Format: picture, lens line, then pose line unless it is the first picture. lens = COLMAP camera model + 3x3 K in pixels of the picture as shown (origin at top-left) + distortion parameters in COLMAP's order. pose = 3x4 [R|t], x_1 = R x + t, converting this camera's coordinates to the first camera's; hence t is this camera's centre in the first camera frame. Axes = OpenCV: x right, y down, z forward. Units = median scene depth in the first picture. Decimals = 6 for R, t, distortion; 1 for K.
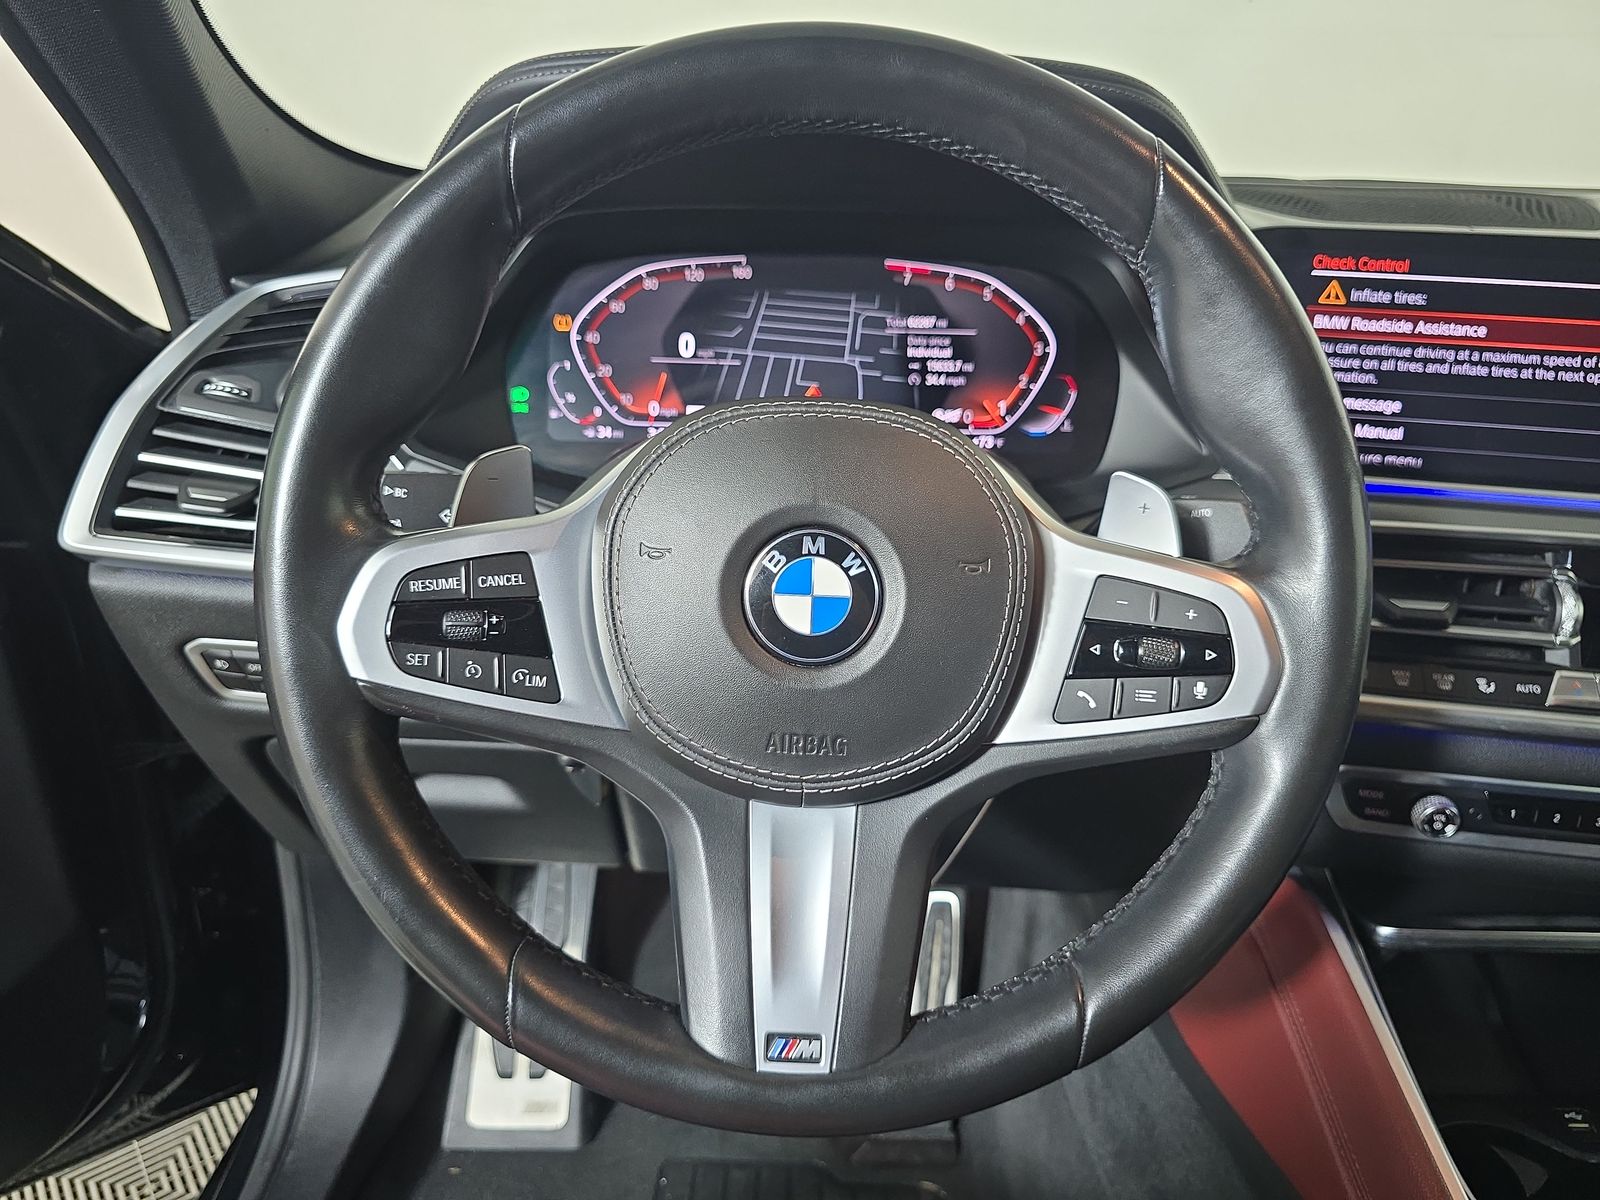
lens RADIAL K [[1082.3, 0, 809.9], [0, 1082.3, 598.9], [0, 0, 1]] dist [0.002930, -0.003715]
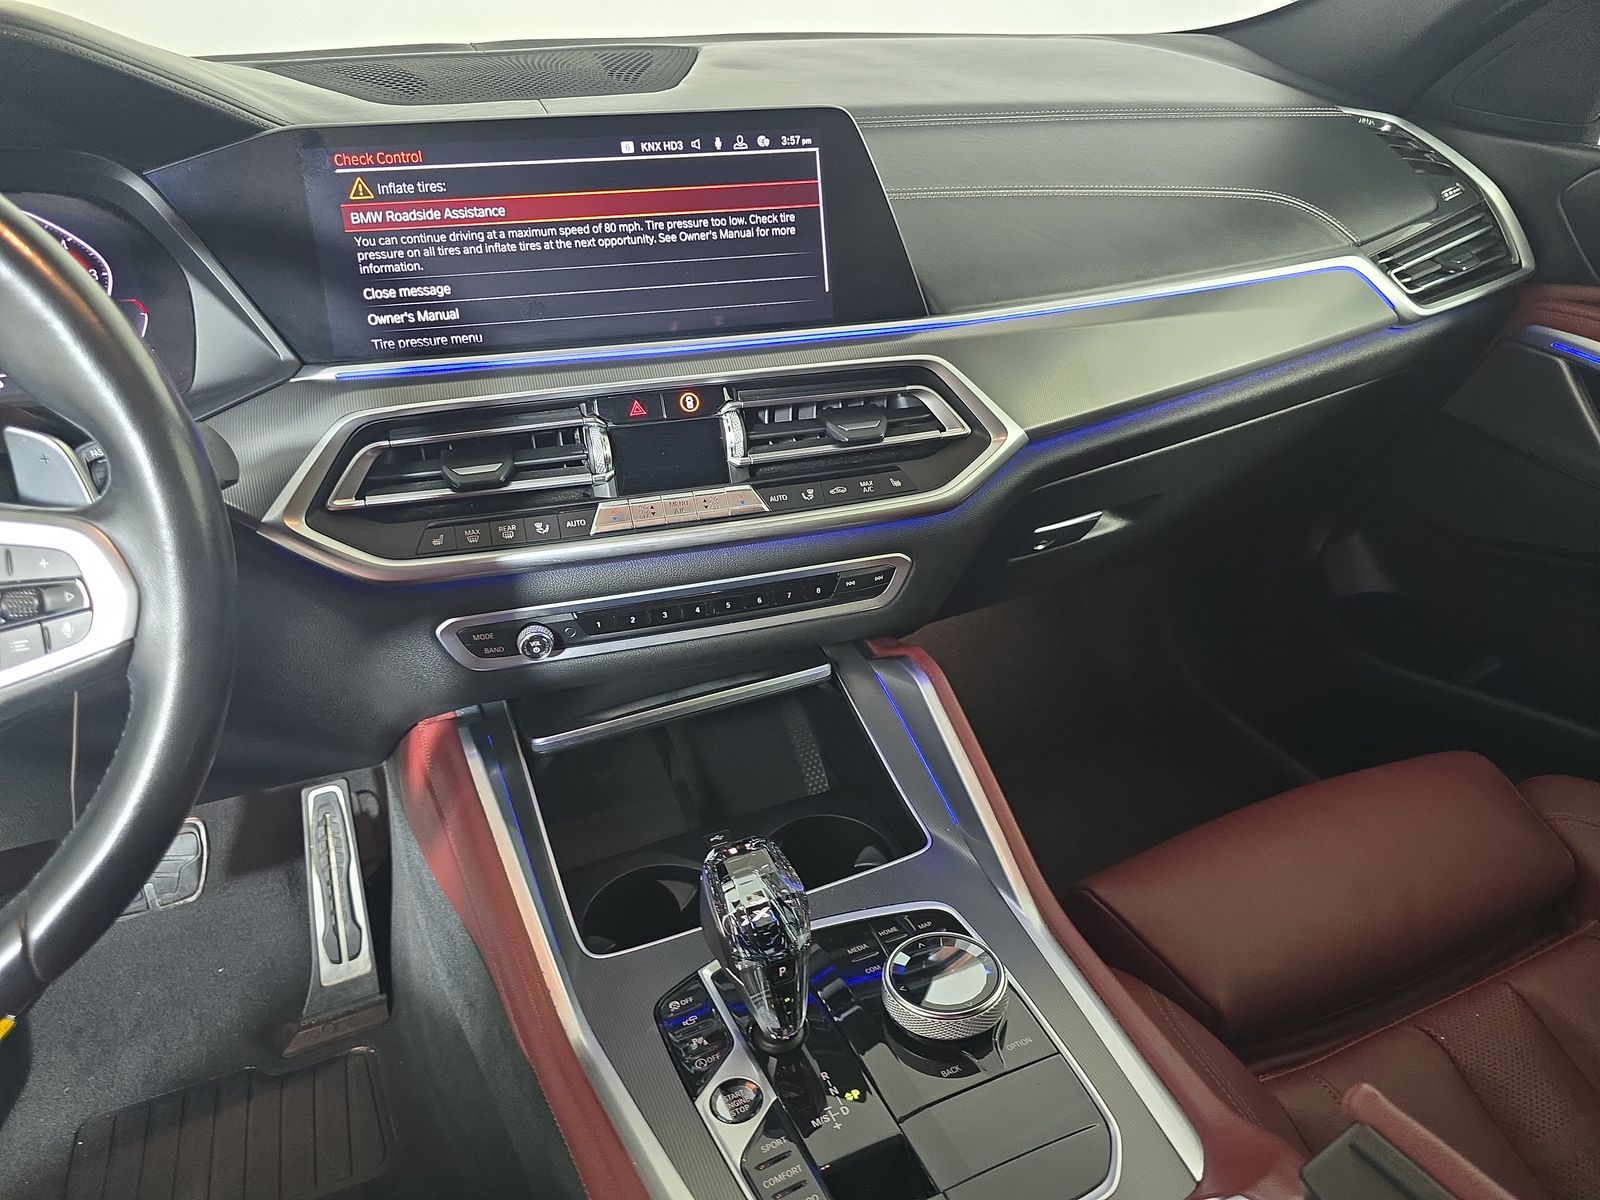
lens RADIAL K [[1082.3, 0, 799.4], [0, 1082.3, 607.1], [0, 0, 1]] dist [0.002930, -0.003715]
pose [[0.912997, -0.239545, 0.330234, 0.435911], [0.186667, 0.965048, 0.183948, -0.001201], [-0.362756, -0.106300, 0.925801, -0.188848]]
